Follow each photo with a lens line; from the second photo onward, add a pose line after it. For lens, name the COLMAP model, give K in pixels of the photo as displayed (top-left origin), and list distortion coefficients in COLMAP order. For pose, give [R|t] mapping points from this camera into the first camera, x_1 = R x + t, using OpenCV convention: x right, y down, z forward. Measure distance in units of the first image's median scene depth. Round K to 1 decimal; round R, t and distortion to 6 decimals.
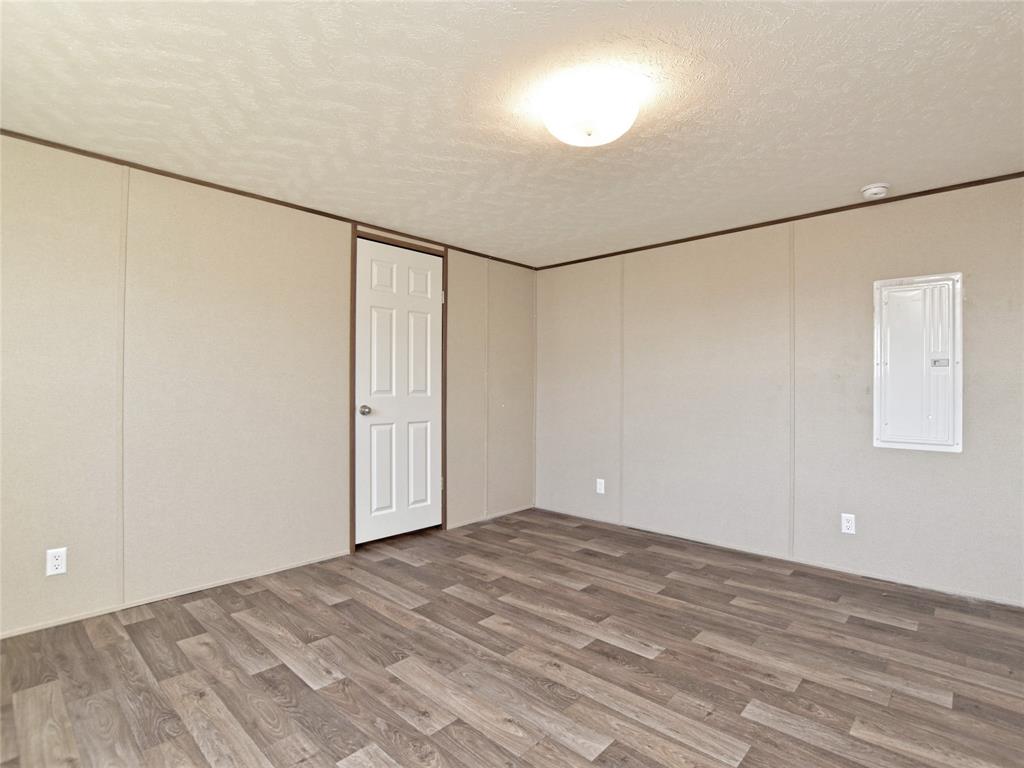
lens RADIAL K [[513.6, 0, 512.0], [0, 513.6, 384.0], [0, 0, 1]] dist [-0.026760, 0.000101]
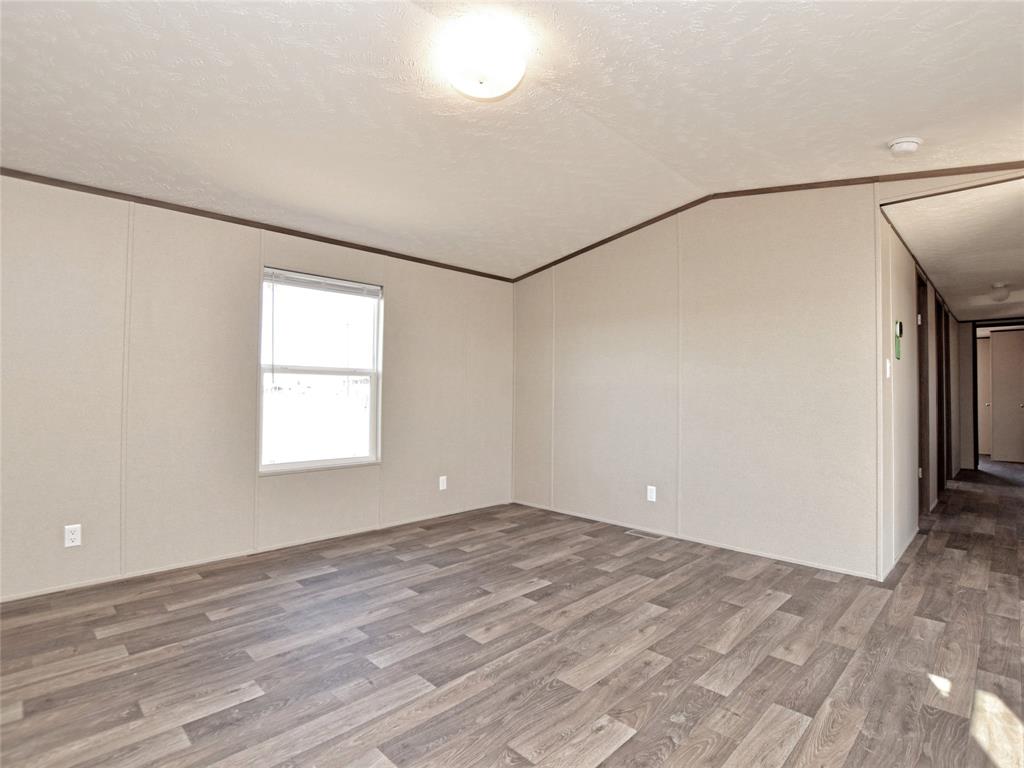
lens RADIAL K [[501.0, 0, 514.5], [0, 501.0, 389.9], [0, 0, 1]] dist [-0.029072, -0.000062]
pose [[0.040252, 0.003623, 0.999183, -1.046820], [-0.018889, 0.999817, -0.002864, 0.005275], [-0.999011, -0.018758, 0.040313, 0.981401]]
